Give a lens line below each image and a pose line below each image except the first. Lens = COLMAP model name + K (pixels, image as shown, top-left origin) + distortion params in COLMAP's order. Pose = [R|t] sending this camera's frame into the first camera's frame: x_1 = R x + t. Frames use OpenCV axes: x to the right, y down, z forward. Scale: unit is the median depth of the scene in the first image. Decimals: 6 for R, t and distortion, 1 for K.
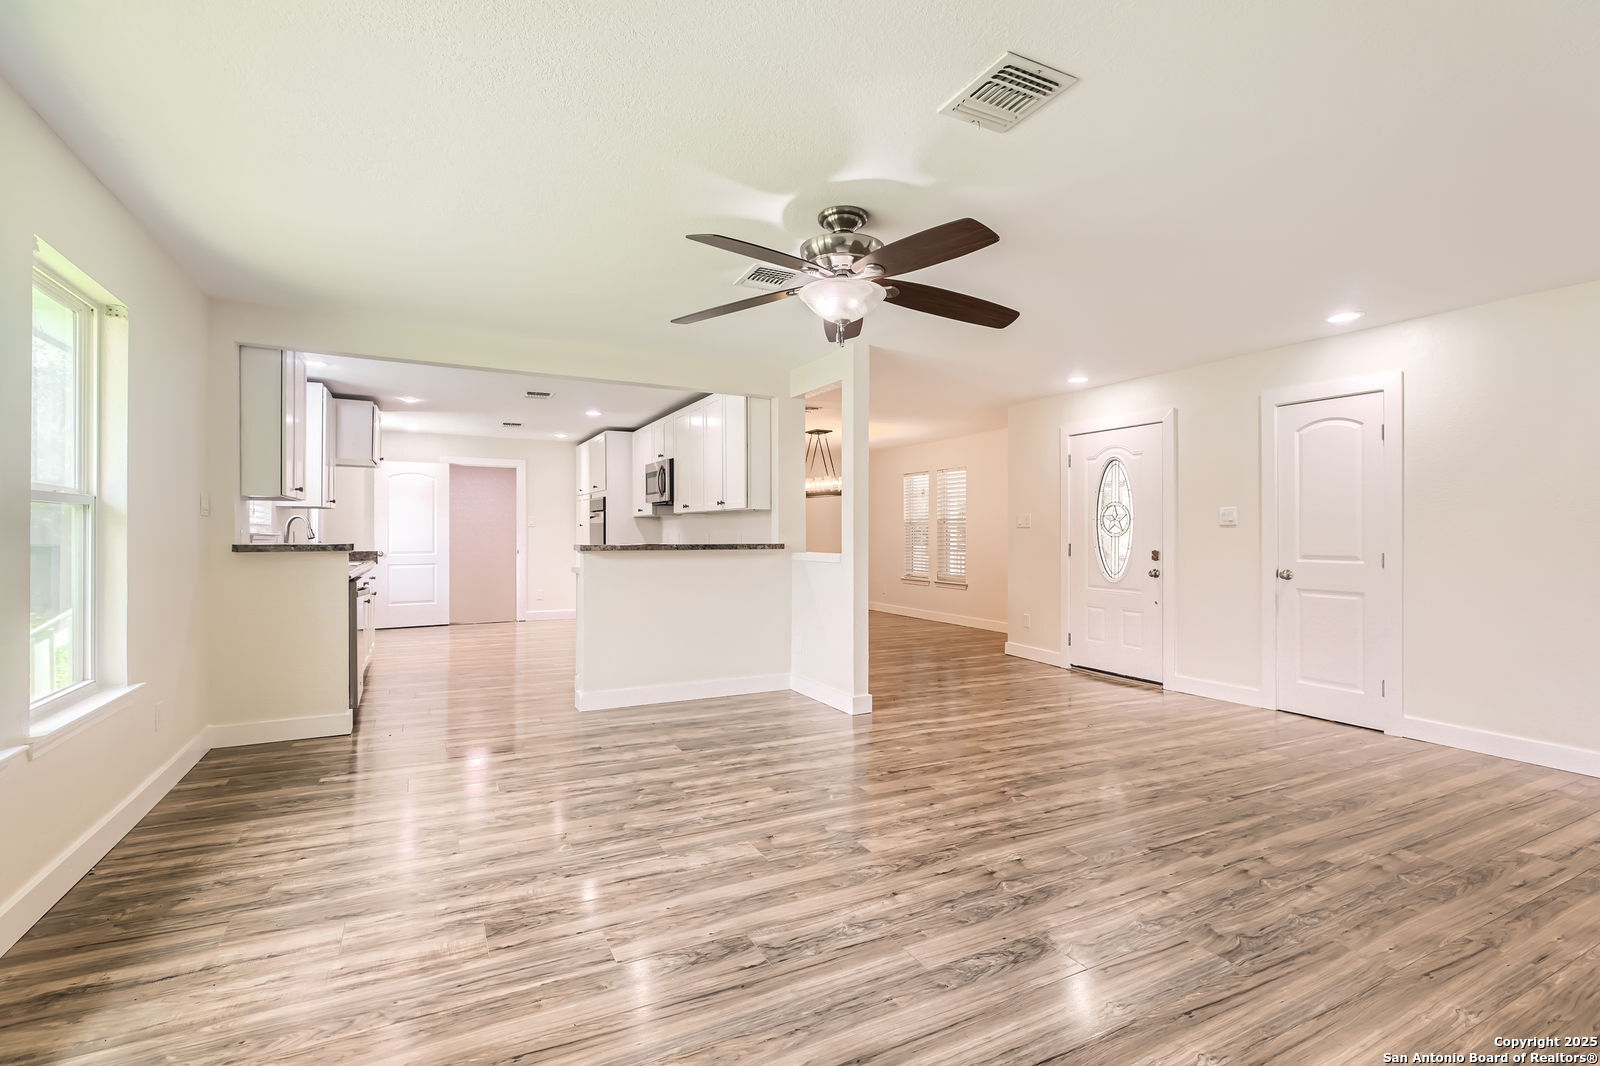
lens RADIAL K [[724.3, 0, 805.1], [0, 724.3, 536.3], [0, 0, 1]] dist [-0.004180, -0.000657]
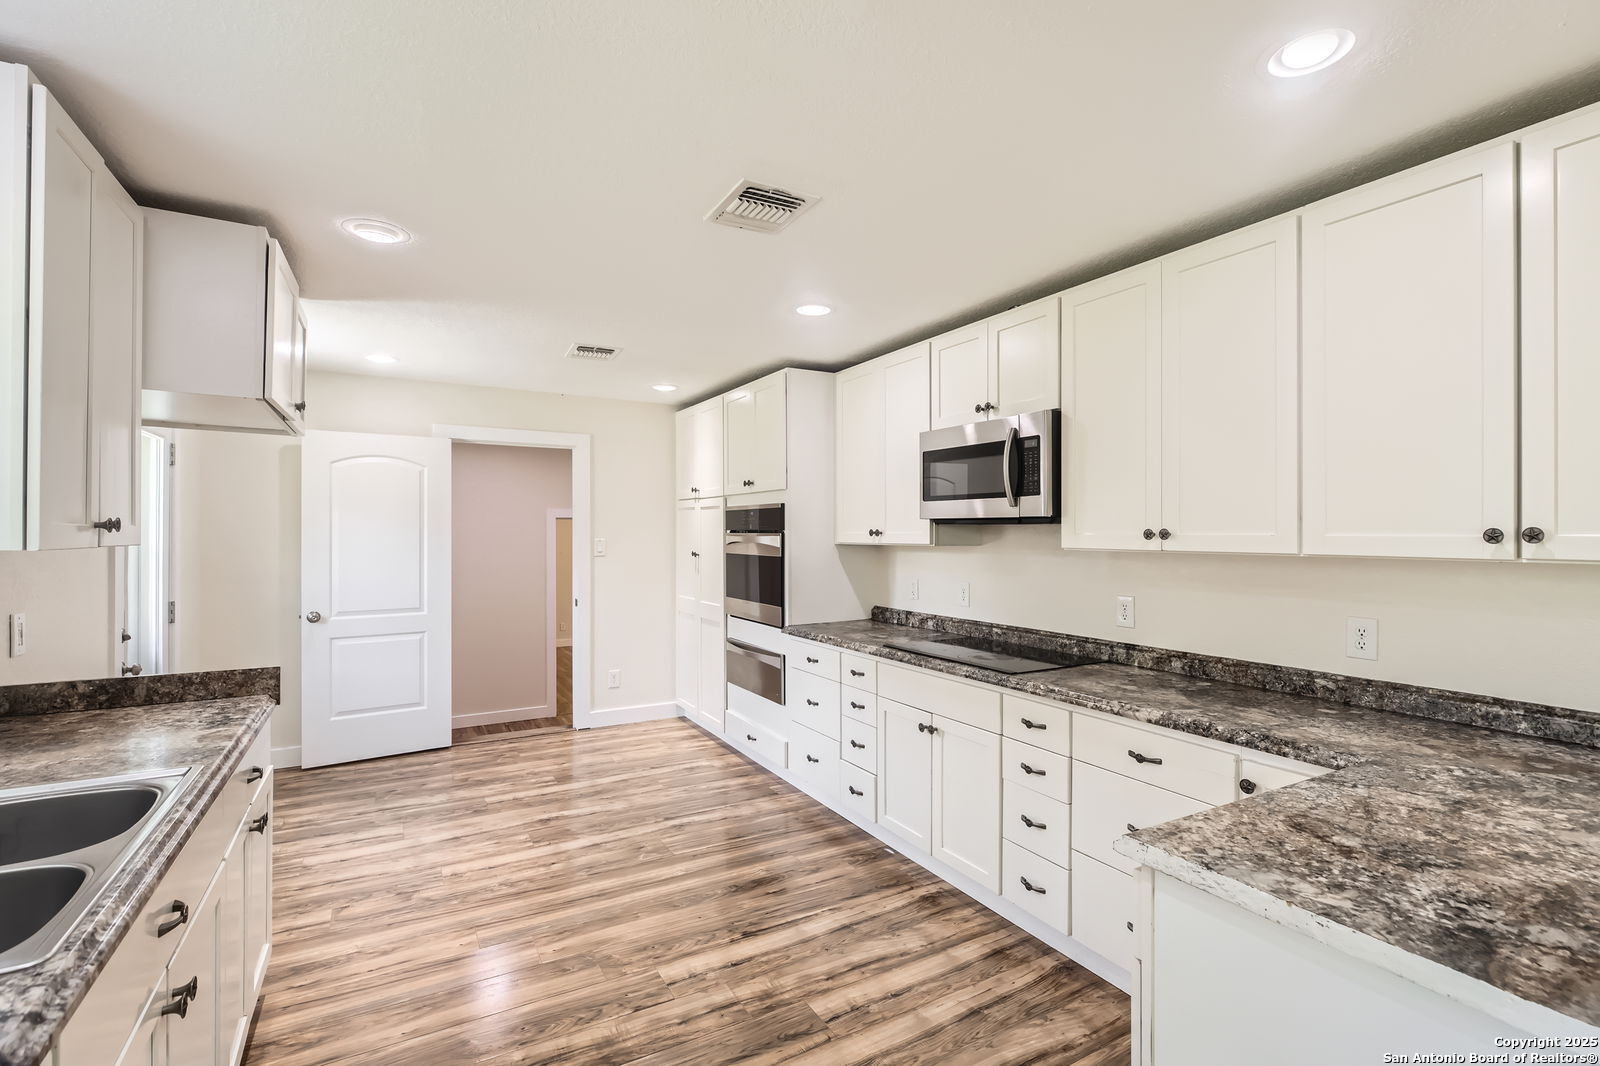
lens RADIAL K [[724.3, 0, 805.1], [0, 724.3, 536.3], [0, 0, 1]] dist [-0.004180, -0.000657]
pose [[0.999222, -0.000831, 0.039441, -0.282154], [0.000853, 0.999999, -0.000527, -0.032553], [-0.039440, 0.000561, 0.999222, 0.513210]]
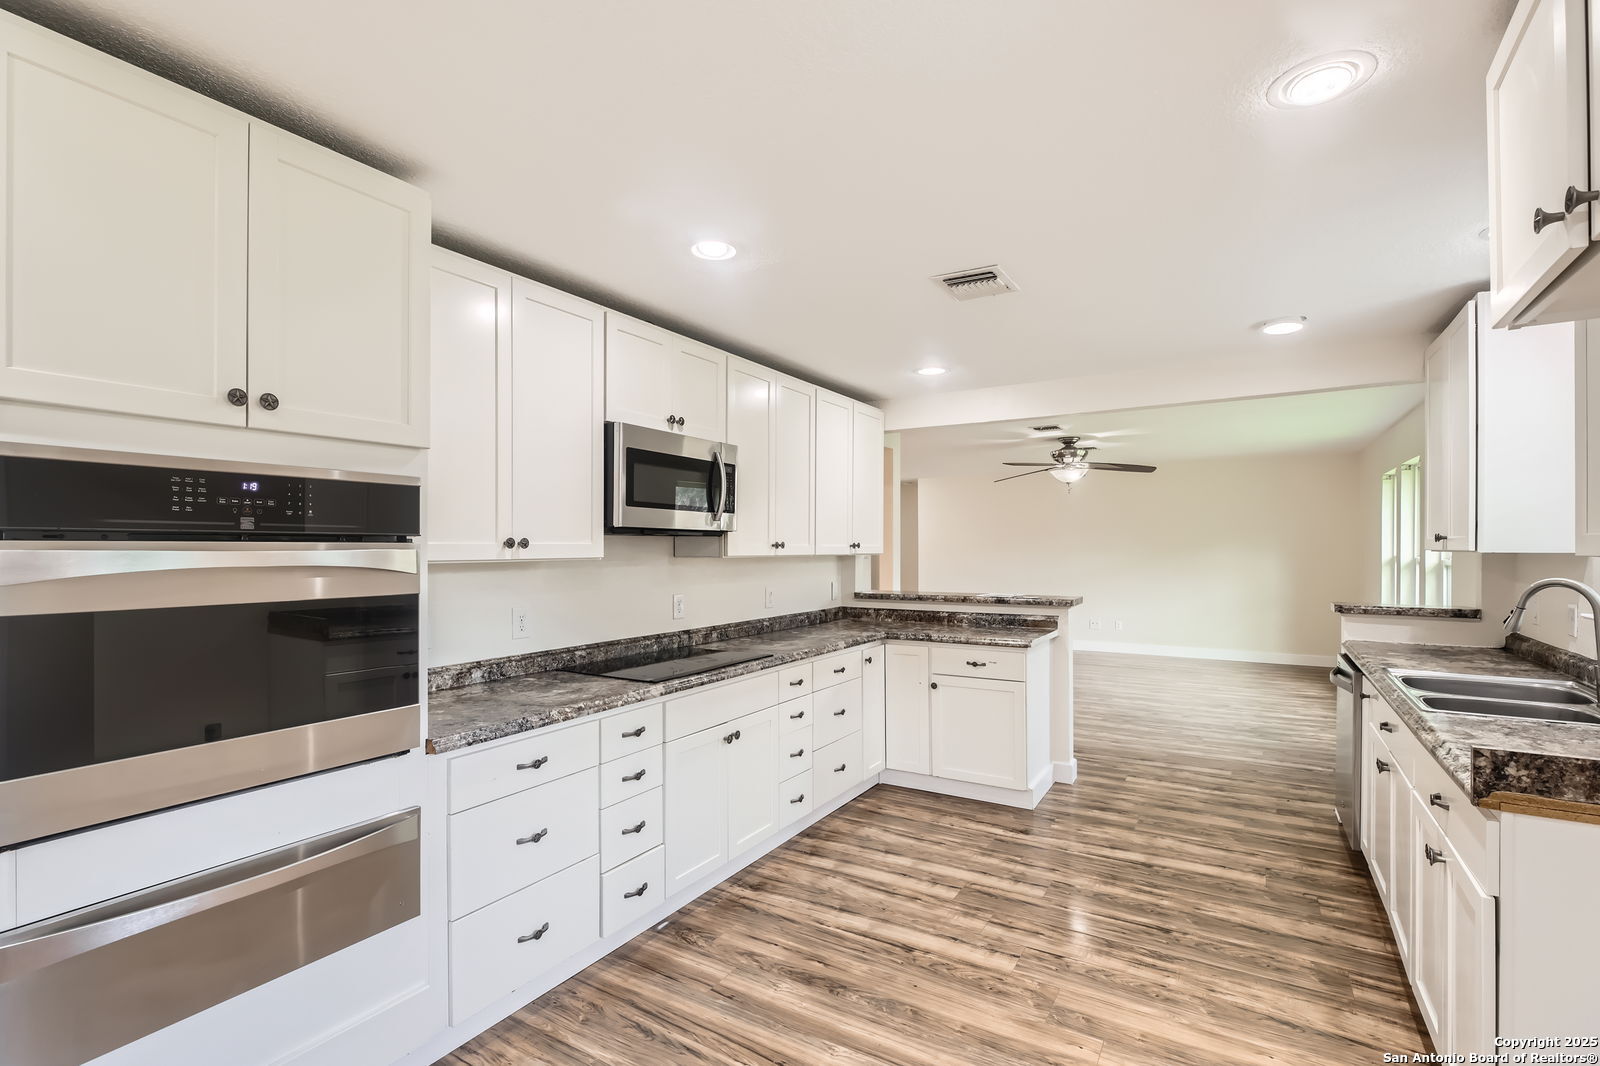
lens RADIAL K [[732.5, 0, 795.3], [0, 732.5, 549.3], [0, 0, 1]] dist [-0.001007, -0.000357]
pose [[-0.504435, -0.002398, 0.863446, -0.537645], [0.007338, 0.999948, 0.007064, -0.033887], [-0.863418, 0.009900, -0.504391, 1.019657]]
